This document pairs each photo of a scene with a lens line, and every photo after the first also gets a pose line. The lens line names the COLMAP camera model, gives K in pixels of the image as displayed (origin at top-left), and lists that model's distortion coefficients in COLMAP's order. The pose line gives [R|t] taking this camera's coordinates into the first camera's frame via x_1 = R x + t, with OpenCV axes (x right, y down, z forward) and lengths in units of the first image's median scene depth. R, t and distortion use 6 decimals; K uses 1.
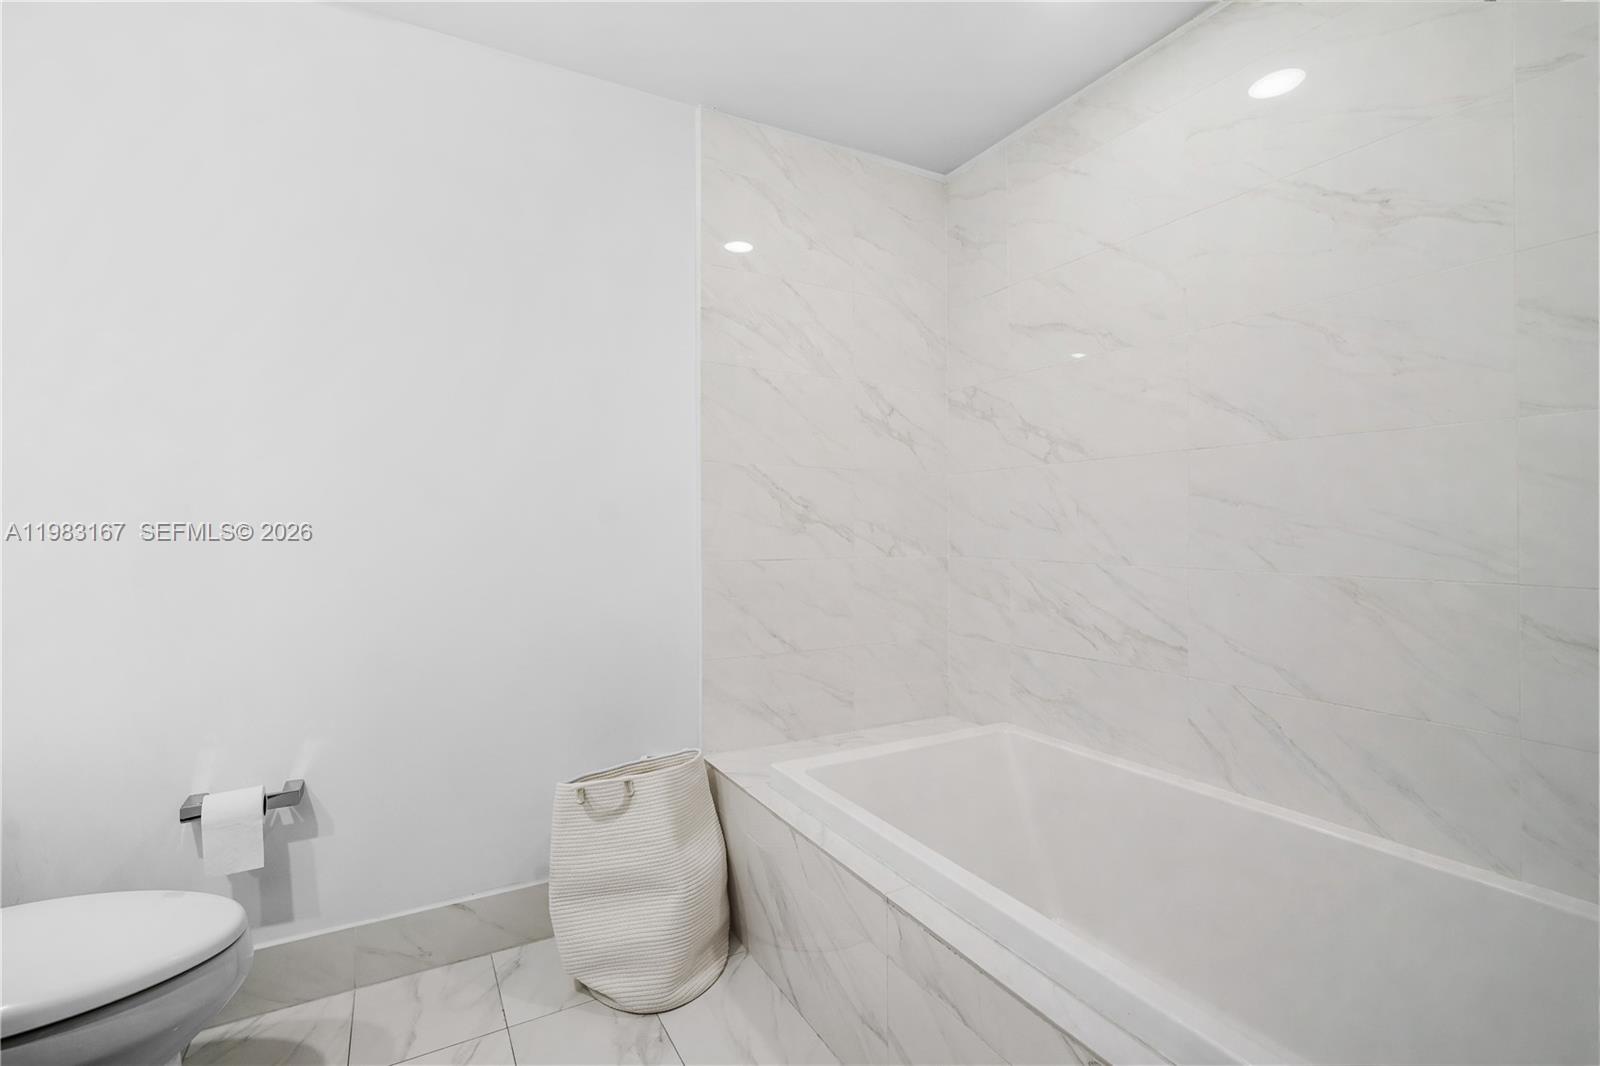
lens RADIAL K [[700.7, 0, 795.8], [0, 700.7, 534.3], [0, 0, 1]] dist [0.000358, -0.006004]
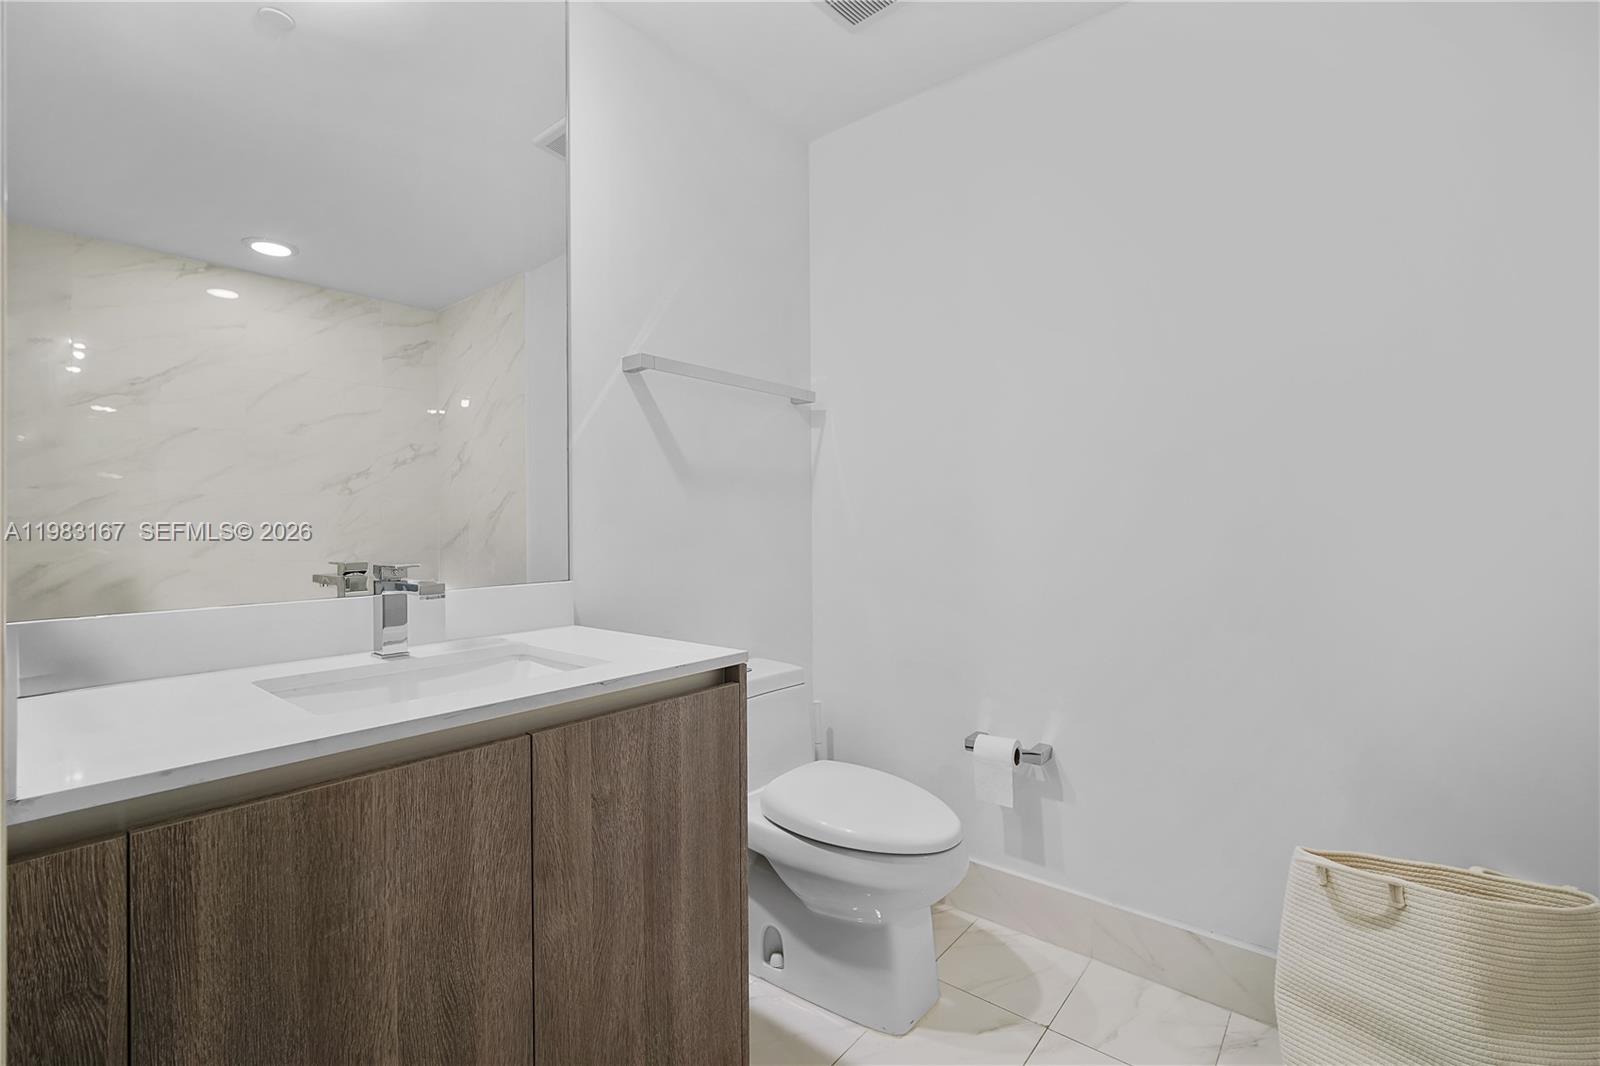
lens RADIAL K [[700.7, 0, 795.8], [0, 700.7, 534.3], [0, 0, 1]] dist [0.000358, -0.006004]
pose [[0.350912, 0.009168, -0.936364, 0.198594], [-0.002685, 0.999958, 0.008784, -0.000486], [0.936405, -0.000568, 0.350922, 0.204993]]
